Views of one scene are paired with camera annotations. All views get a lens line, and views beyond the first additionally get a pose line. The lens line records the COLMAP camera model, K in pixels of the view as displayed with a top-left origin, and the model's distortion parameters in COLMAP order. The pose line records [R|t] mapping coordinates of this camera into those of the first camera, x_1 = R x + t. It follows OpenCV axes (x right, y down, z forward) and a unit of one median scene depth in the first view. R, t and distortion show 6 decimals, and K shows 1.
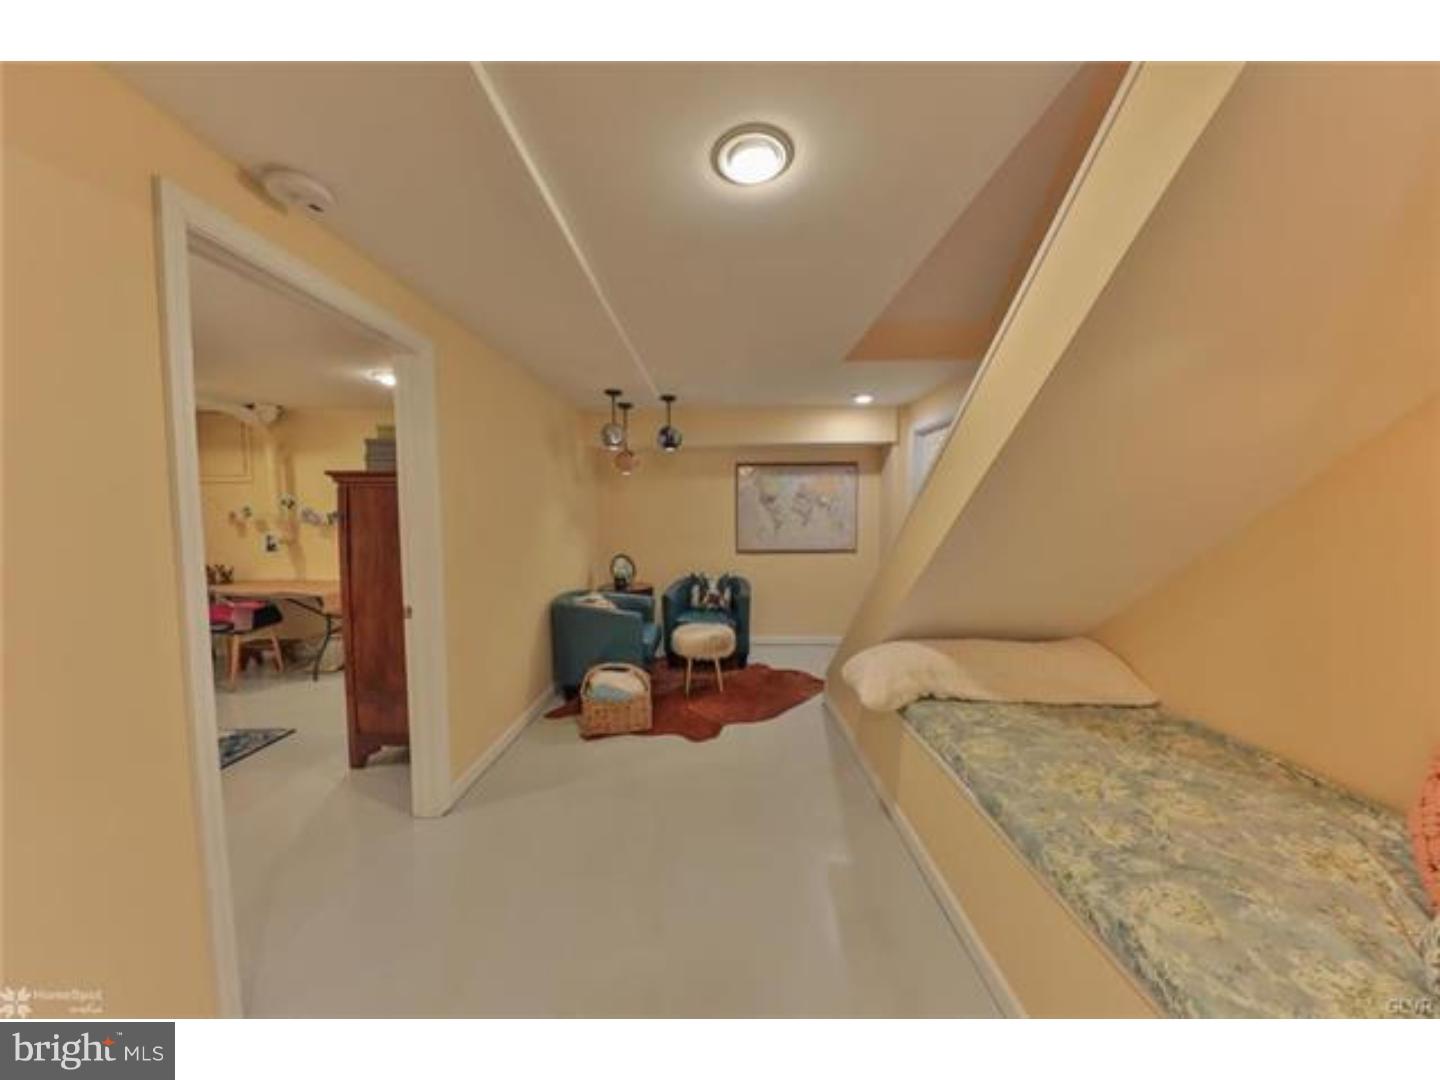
lens RADIAL K [[482.7, 0, 717.0], [0, 482.7, 537.2], [0, 0, 1]] dist [-0.000424, -0.000050]
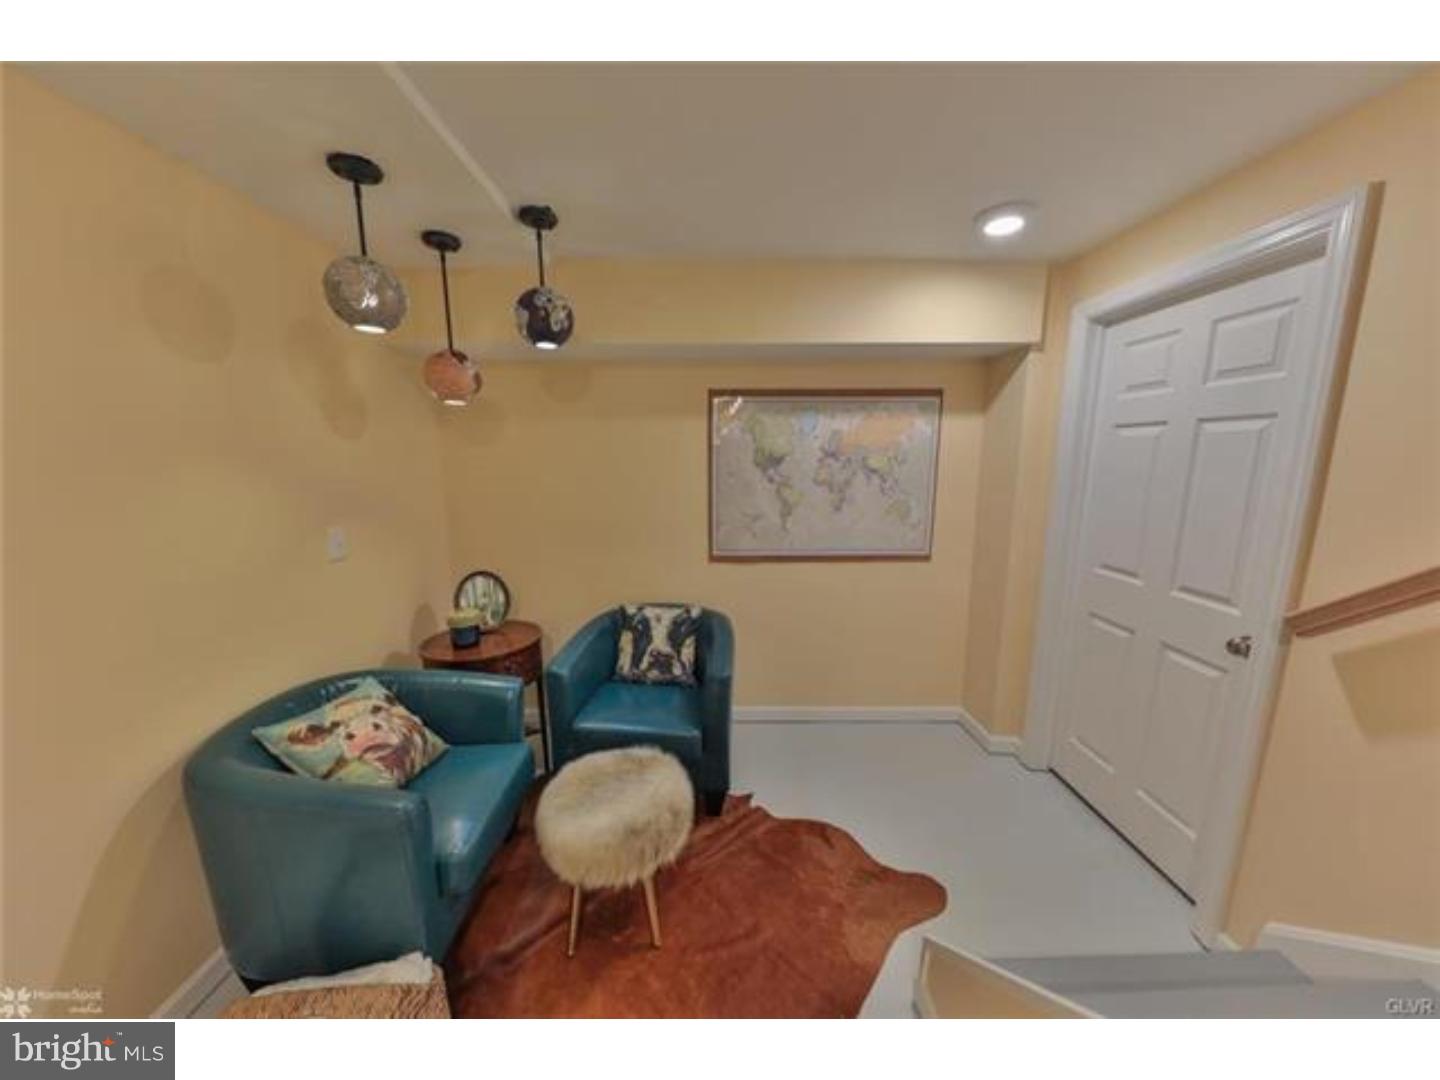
lens RADIAL K [[482.7, 0, 717.0], [0, 482.7, 537.2], [0, 0, 1]] dist [-0.000424, -0.000050]
pose [[0.999712, 0.000605, 0.024001, 0.039512], [-0.003119, 0.994483, 0.104855, -0.053922], [-0.023805, -0.104900, 0.994198, 0.507020]]
